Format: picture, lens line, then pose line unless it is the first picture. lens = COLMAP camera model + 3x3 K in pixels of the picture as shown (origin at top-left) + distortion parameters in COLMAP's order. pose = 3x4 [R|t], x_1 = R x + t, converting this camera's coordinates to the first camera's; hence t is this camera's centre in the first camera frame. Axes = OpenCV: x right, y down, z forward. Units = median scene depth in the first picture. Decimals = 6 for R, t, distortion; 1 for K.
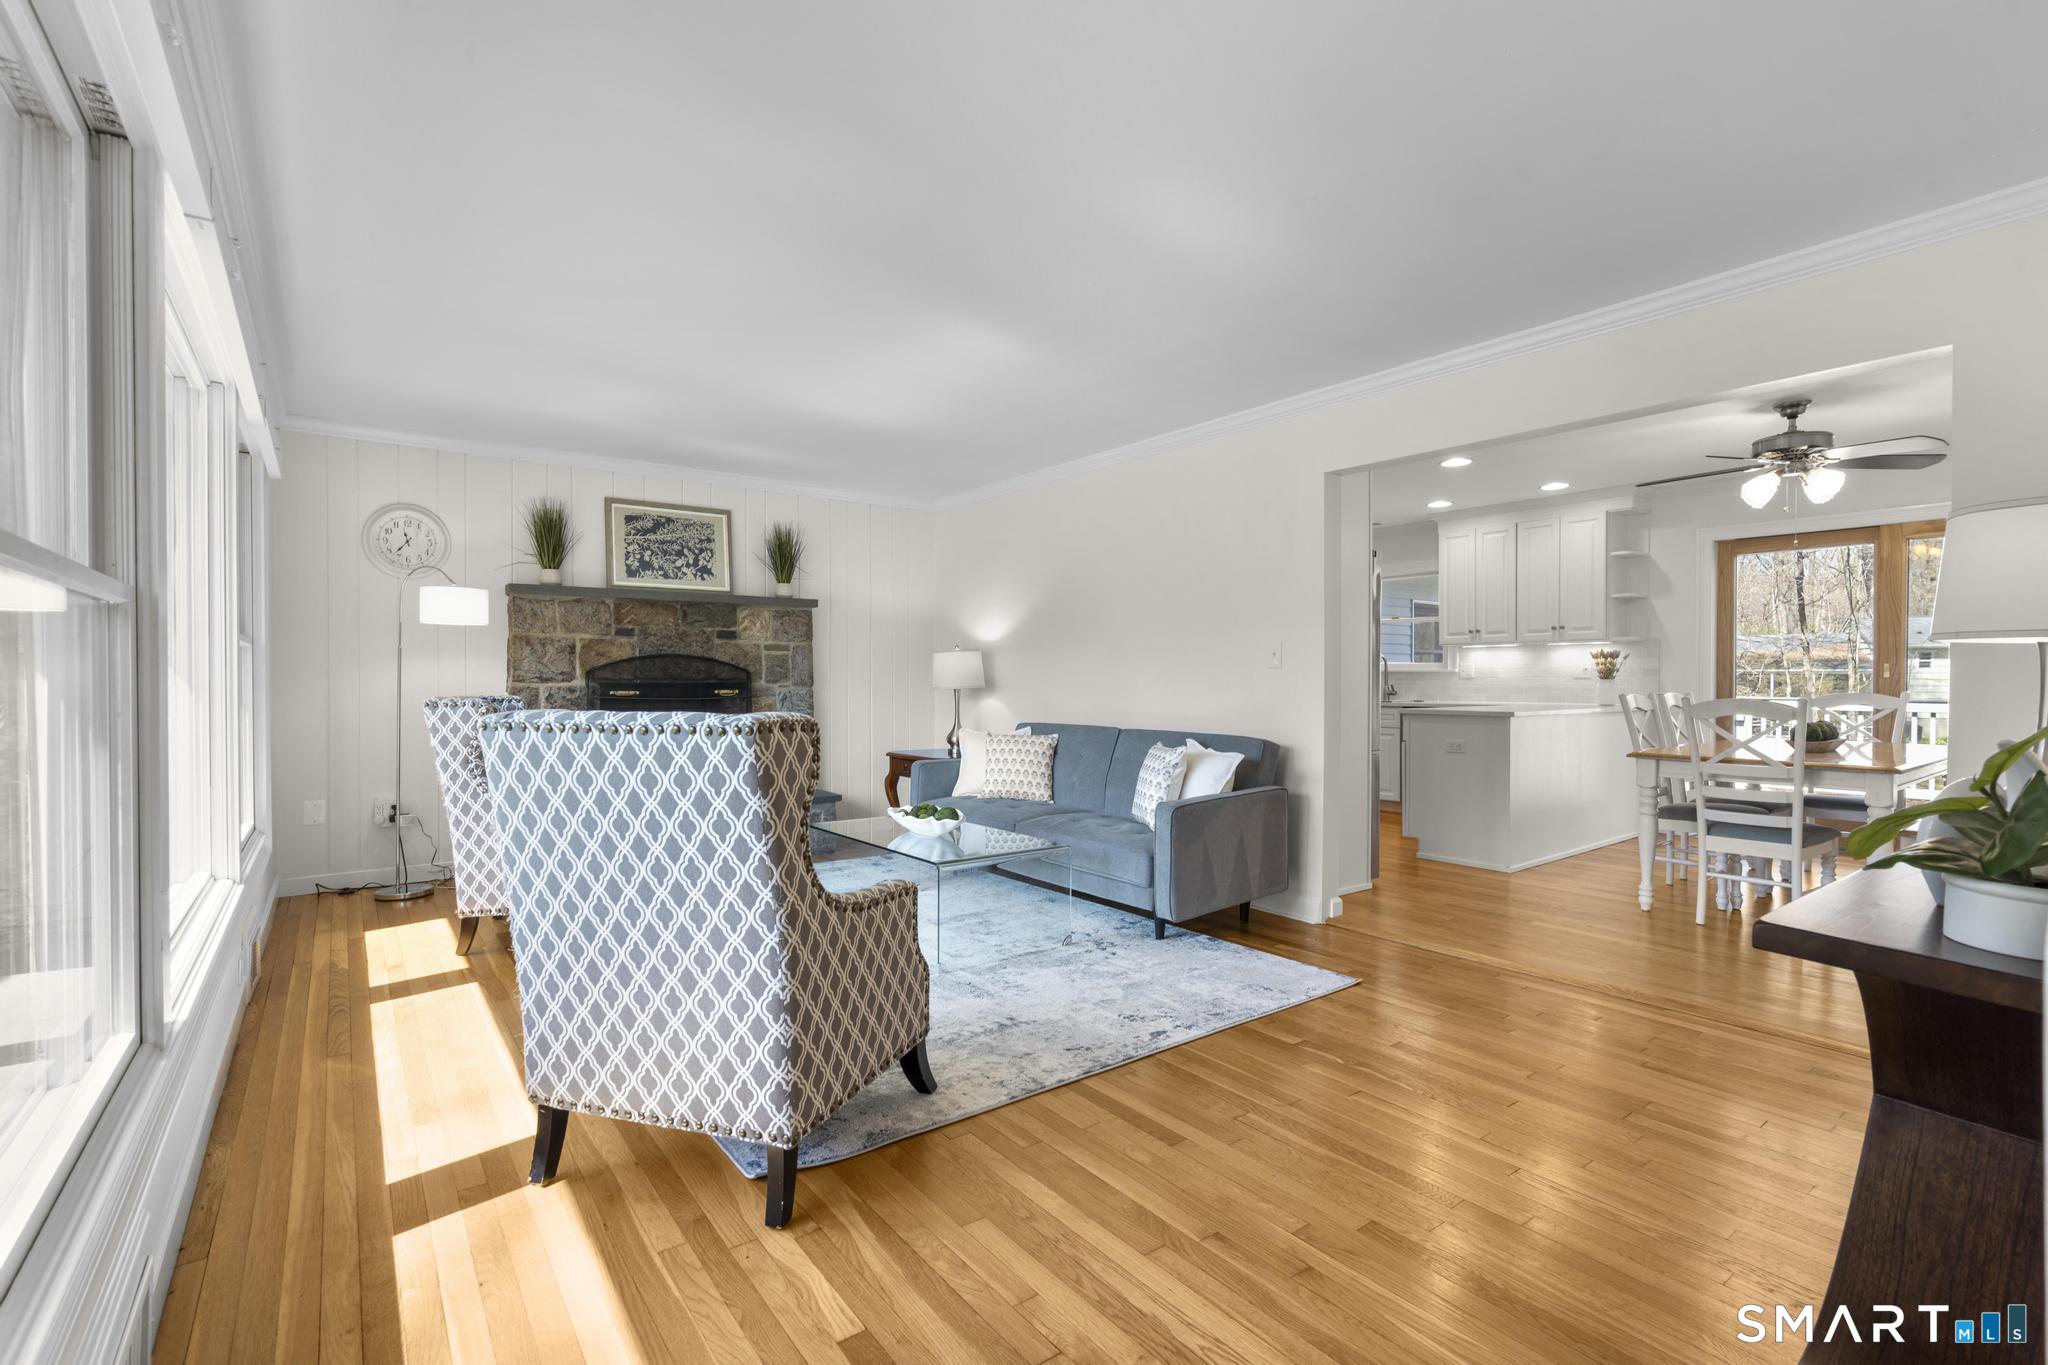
lens RADIAL K [[919.7, 0, 1018.4], [0, 919.7, 689.4], [0, 0, 1]] dist [0.002645, 0.000796]
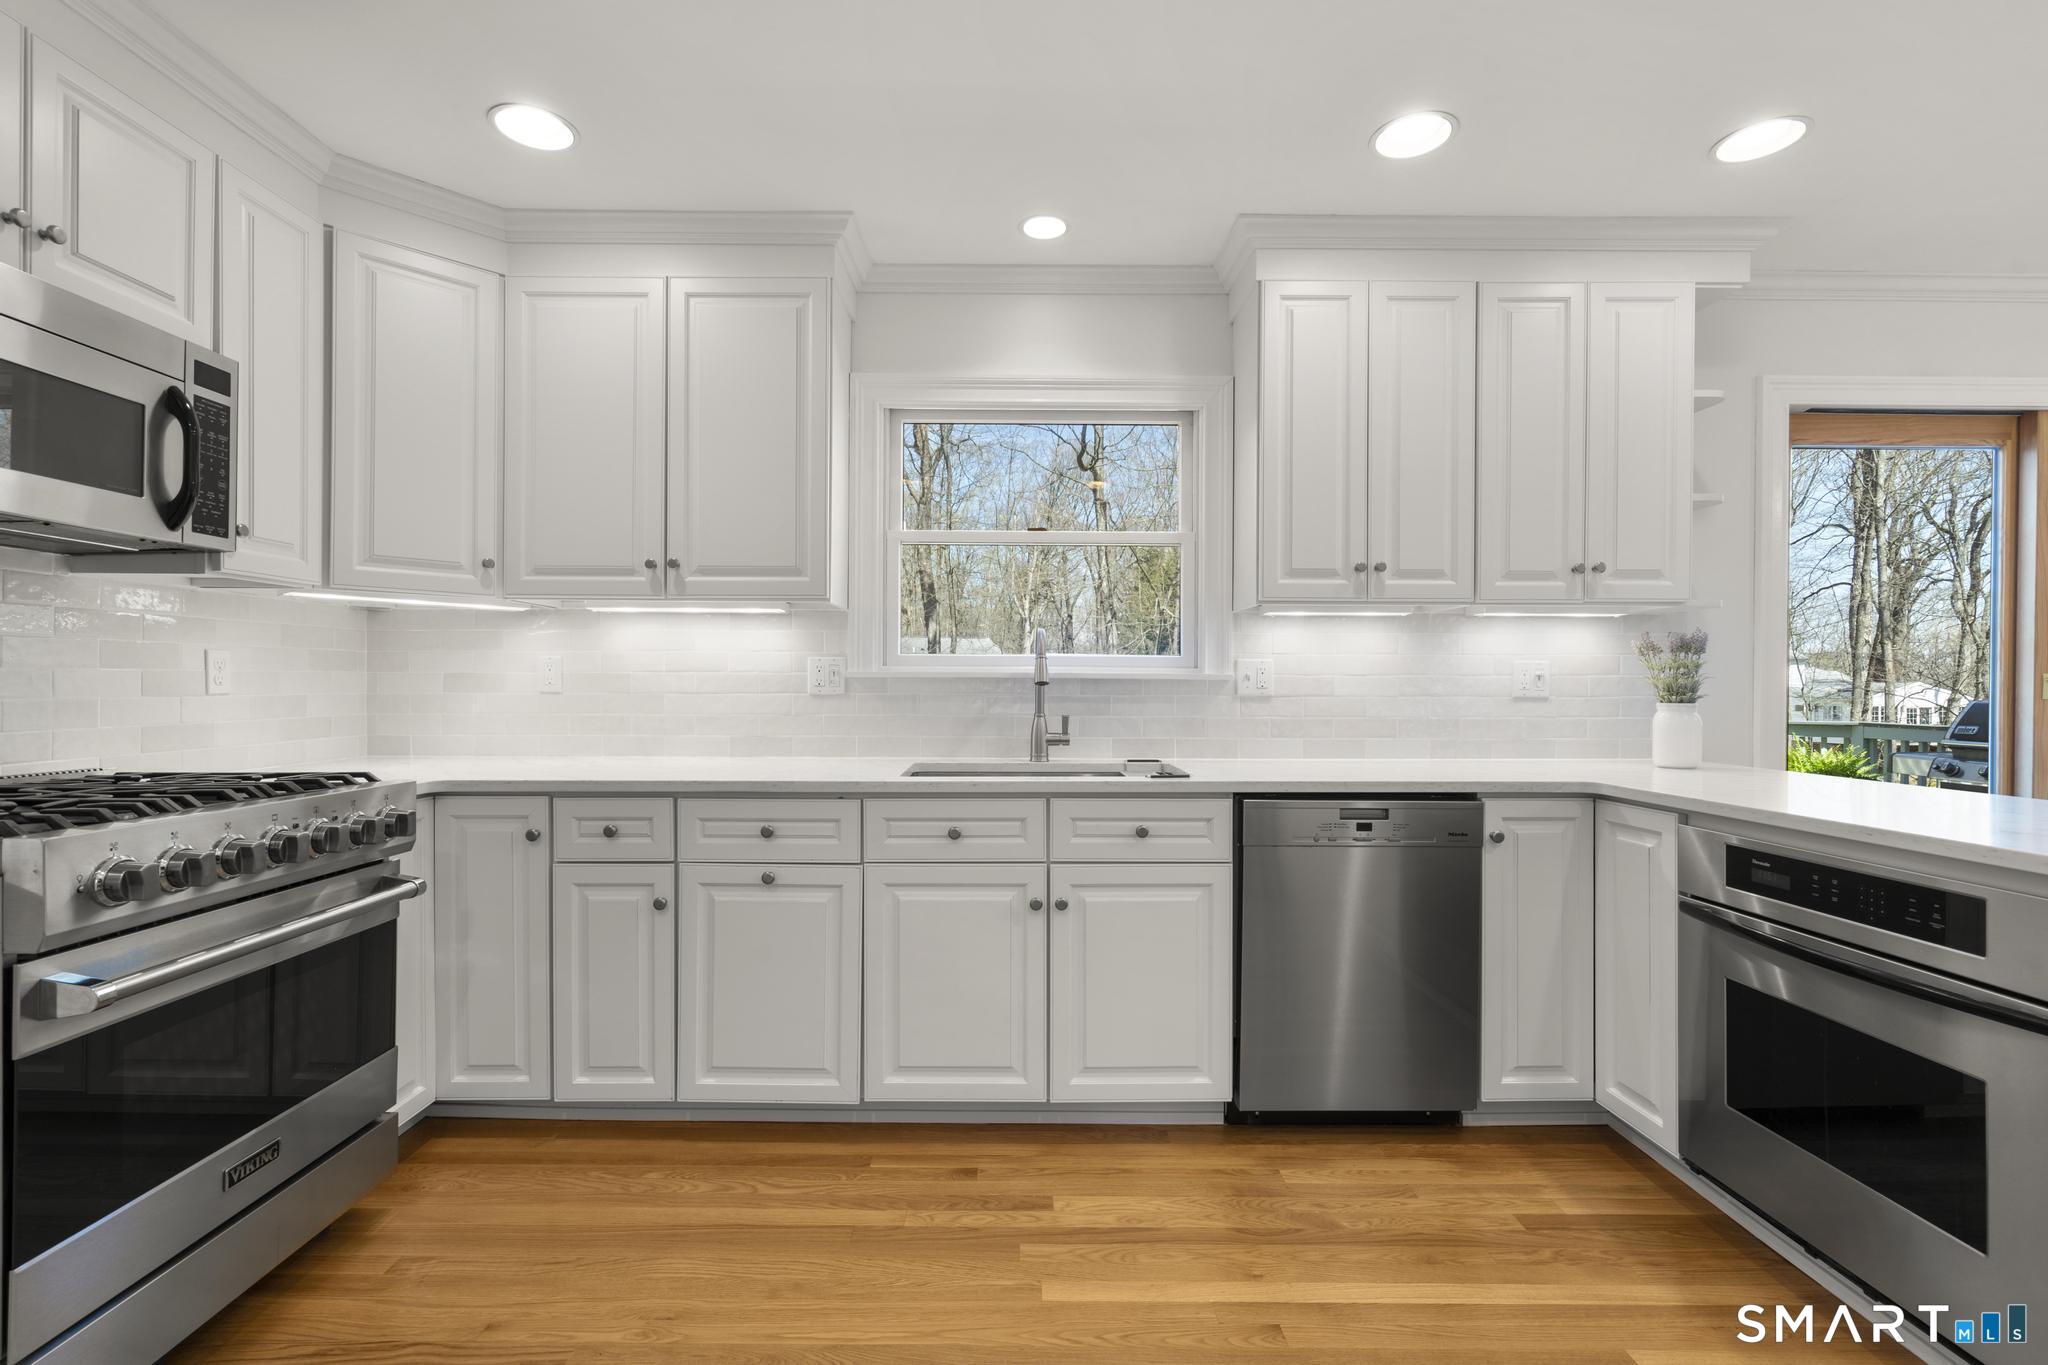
lens RADIAL K [[880.4, 0, 1019.7], [0, 880.4, 688.9], [0, 0, 1]] dist [-0.009410, 0.000021]
pose [[0.592093, -0.007255, 0.805837, 0.181558], [0.006423, 0.999970, 0.004284, -0.024246], [-0.805844, 0.002639, 0.592122, 1.177197]]
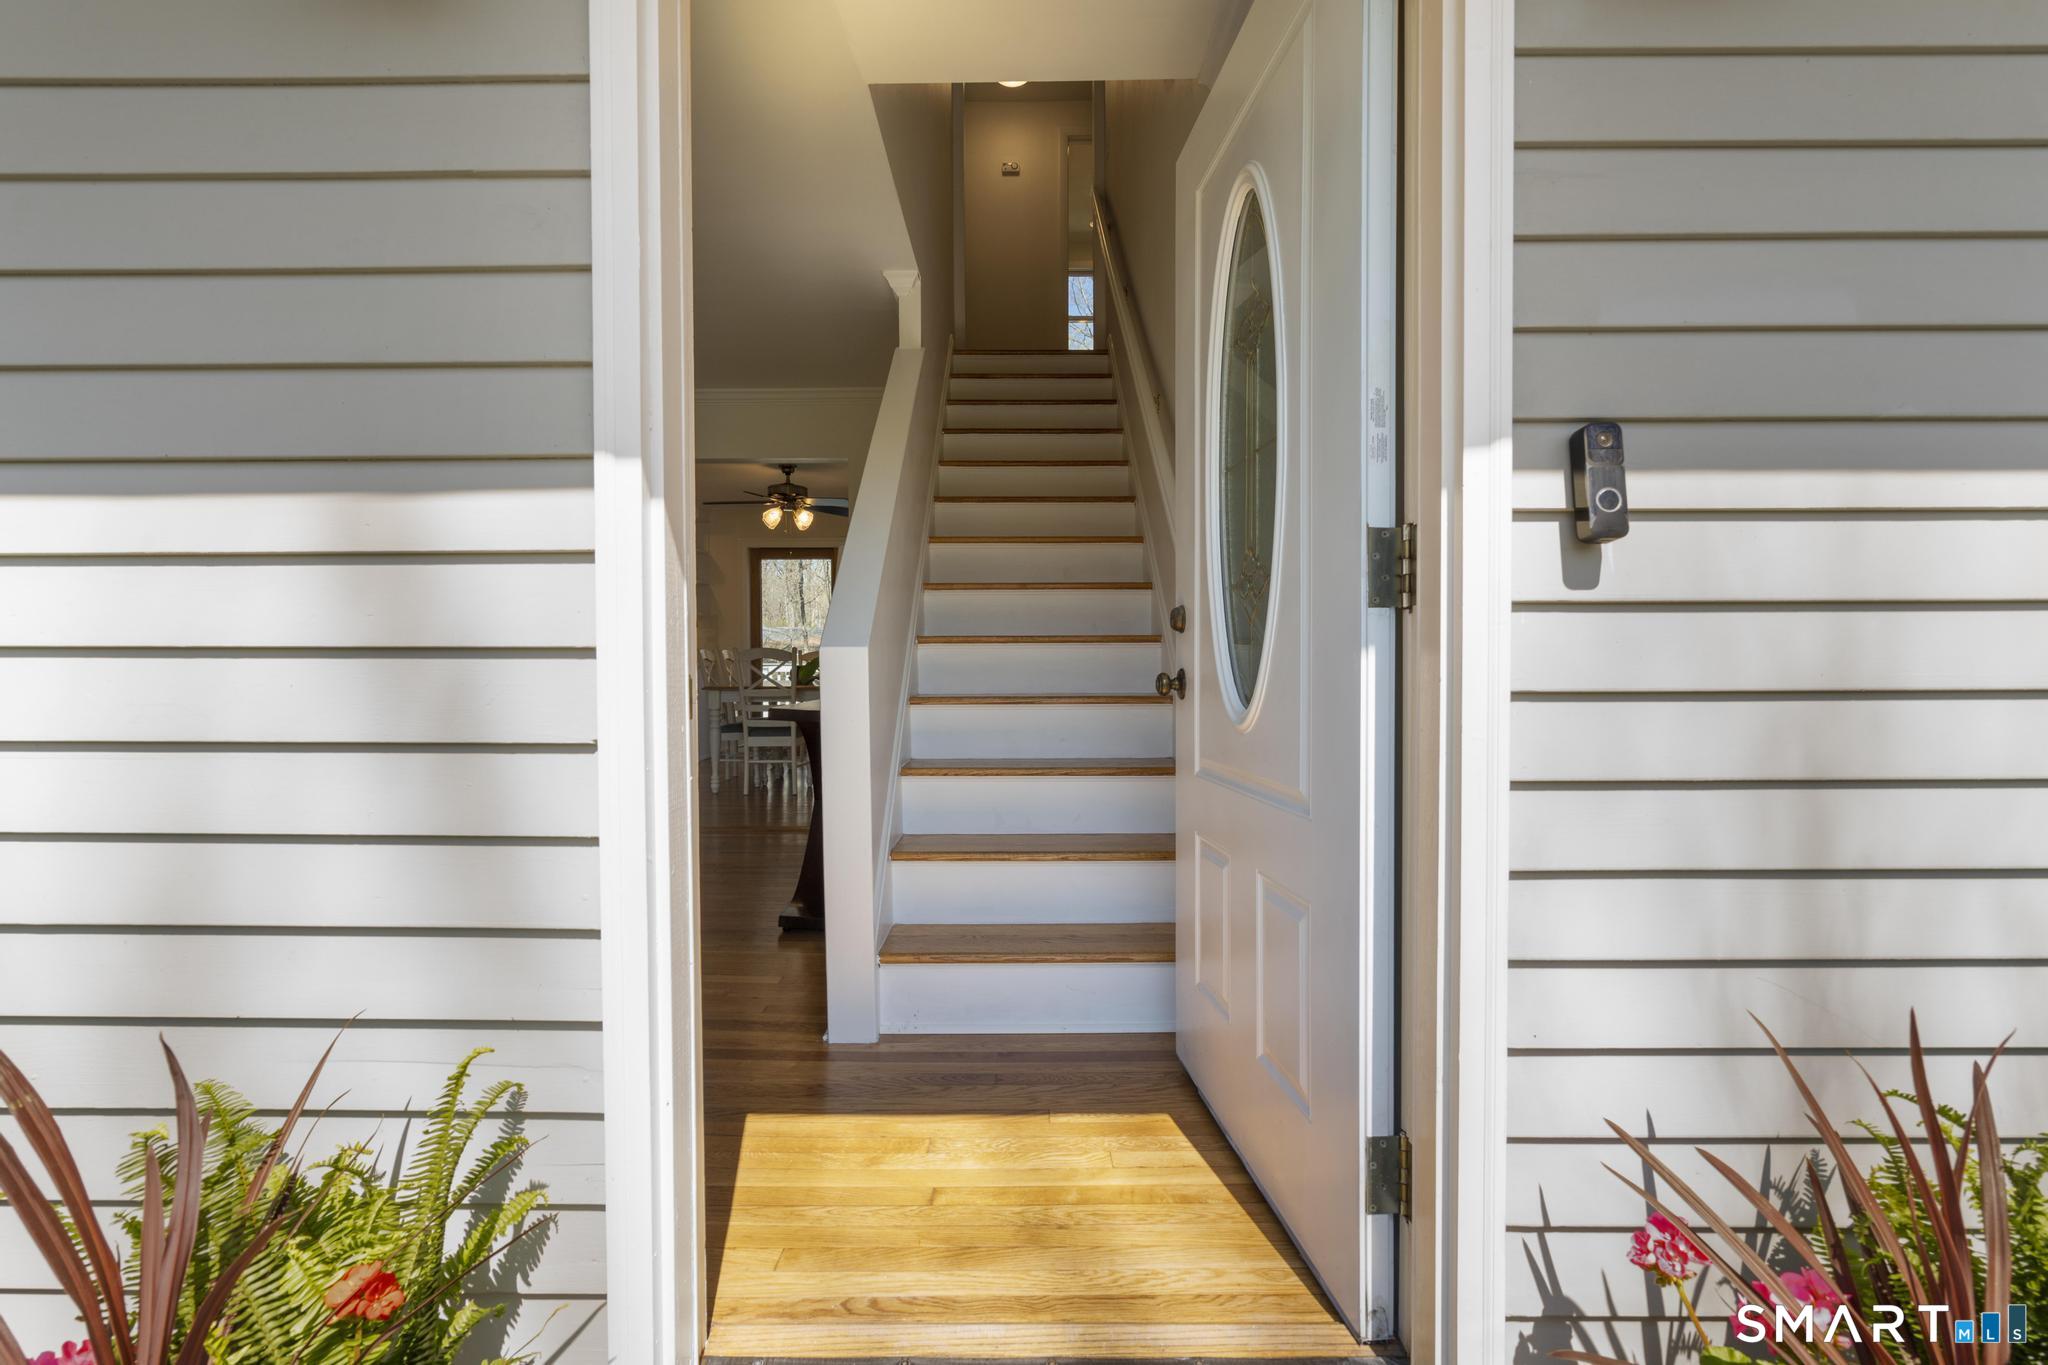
lens RADIAL K [[919.7, 0, 1018.4], [0, 919.7, 689.4], [0, 0, 1]] dist [0.002645, 0.000796]
pose [[0.596038, -0.025212, 0.802560, -0.166898], [0.012807, 0.999678, 0.021893, 0.037455], [-0.802854, -0.002771, 0.596169, -0.215235]]
